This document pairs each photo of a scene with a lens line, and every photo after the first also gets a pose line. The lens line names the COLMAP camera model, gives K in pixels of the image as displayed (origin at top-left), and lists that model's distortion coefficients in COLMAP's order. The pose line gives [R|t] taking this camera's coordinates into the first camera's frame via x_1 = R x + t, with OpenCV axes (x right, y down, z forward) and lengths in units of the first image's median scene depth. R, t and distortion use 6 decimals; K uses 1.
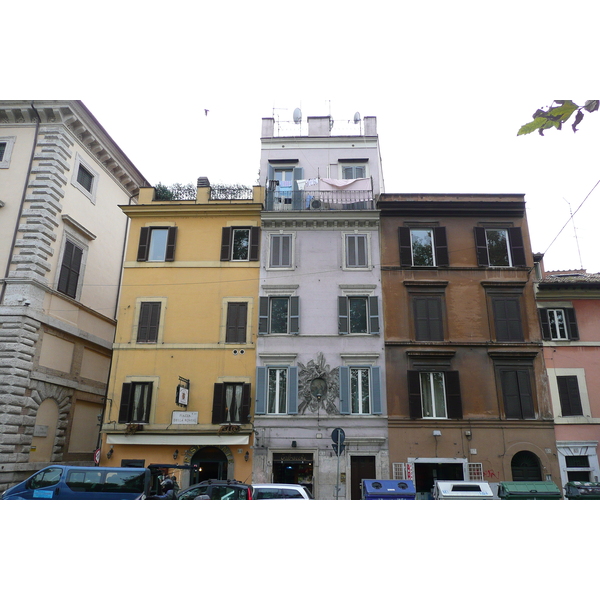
lens RADIAL K [[472.7, 0, 300.0], [0, 472.7, 300.0], [0, 0, 1]] dist [-0.024894, 0.008385]
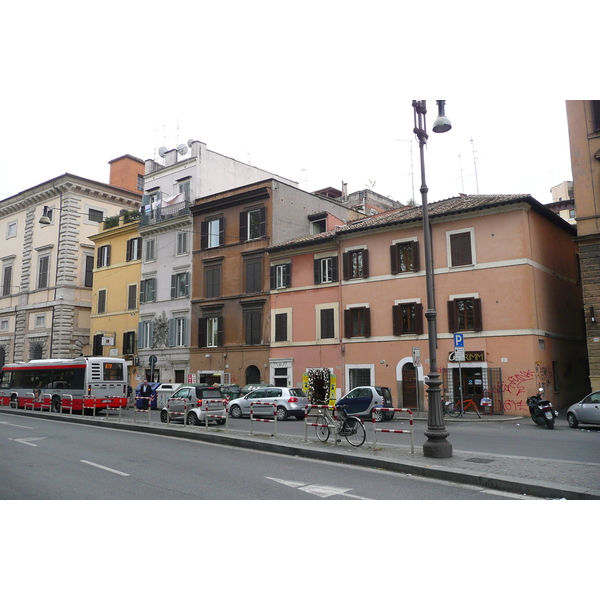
lens RADIAL K [[472.7, 0, 300.0], [0, 472.7, 300.0], [0, 0, 1]] dist [-0.024894, 0.008385]
pose [[0.849063, -0.095997, -0.519497, 1.313689], [0.180167, 0.977017, 0.113923, -0.030104], [0.496621, -0.190324, 0.846844, -0.167206]]
